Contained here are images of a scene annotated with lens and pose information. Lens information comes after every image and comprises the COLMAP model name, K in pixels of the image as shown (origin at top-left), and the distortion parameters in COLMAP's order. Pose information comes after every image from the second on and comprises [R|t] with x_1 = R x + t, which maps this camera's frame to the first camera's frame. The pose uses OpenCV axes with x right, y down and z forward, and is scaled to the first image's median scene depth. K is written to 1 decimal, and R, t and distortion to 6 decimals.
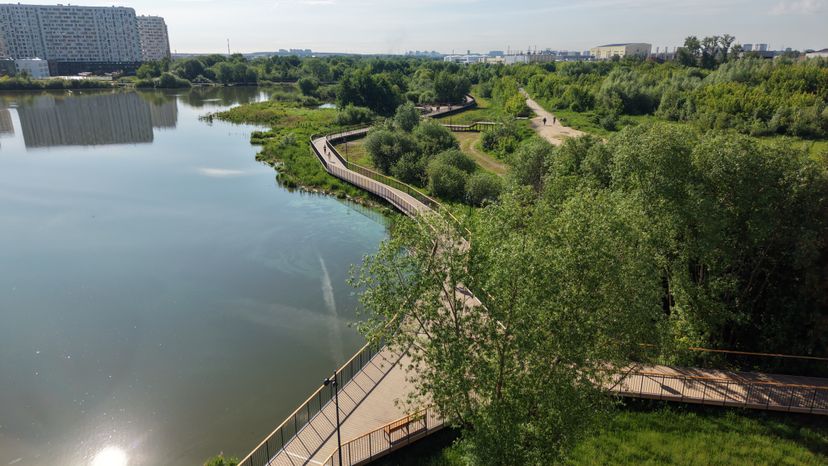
lens RADIAL K [[562.3, 0, 414.0], [0, 562.3, 233.0], [0, 0, 1]] dist [0.043303, -0.036496]
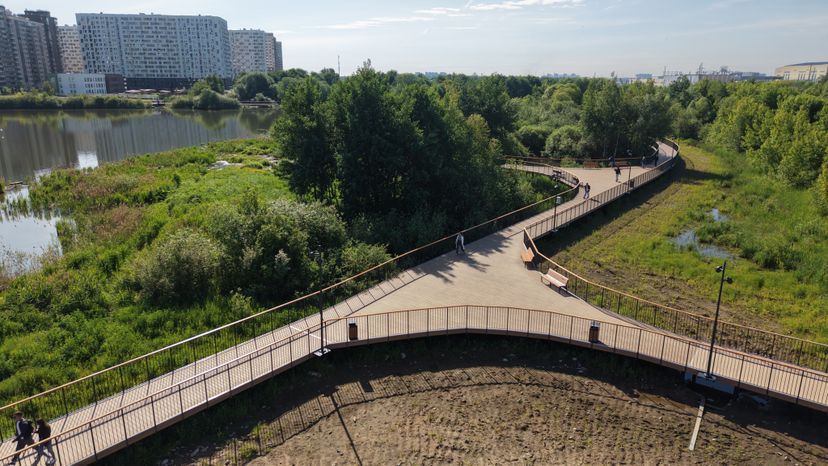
lens RADIAL K [[562.3, 0, 414.0], [0, 562.3, 233.0], [0, 0, 1]] dist [0.043303, -0.036496]
pose [[0.973383, 0.065420, -0.219651, 0.005493], [-0.073776, 0.996822, -0.030049, -0.083084], [0.216987, 0.045454, 0.975116, 0.308861]]
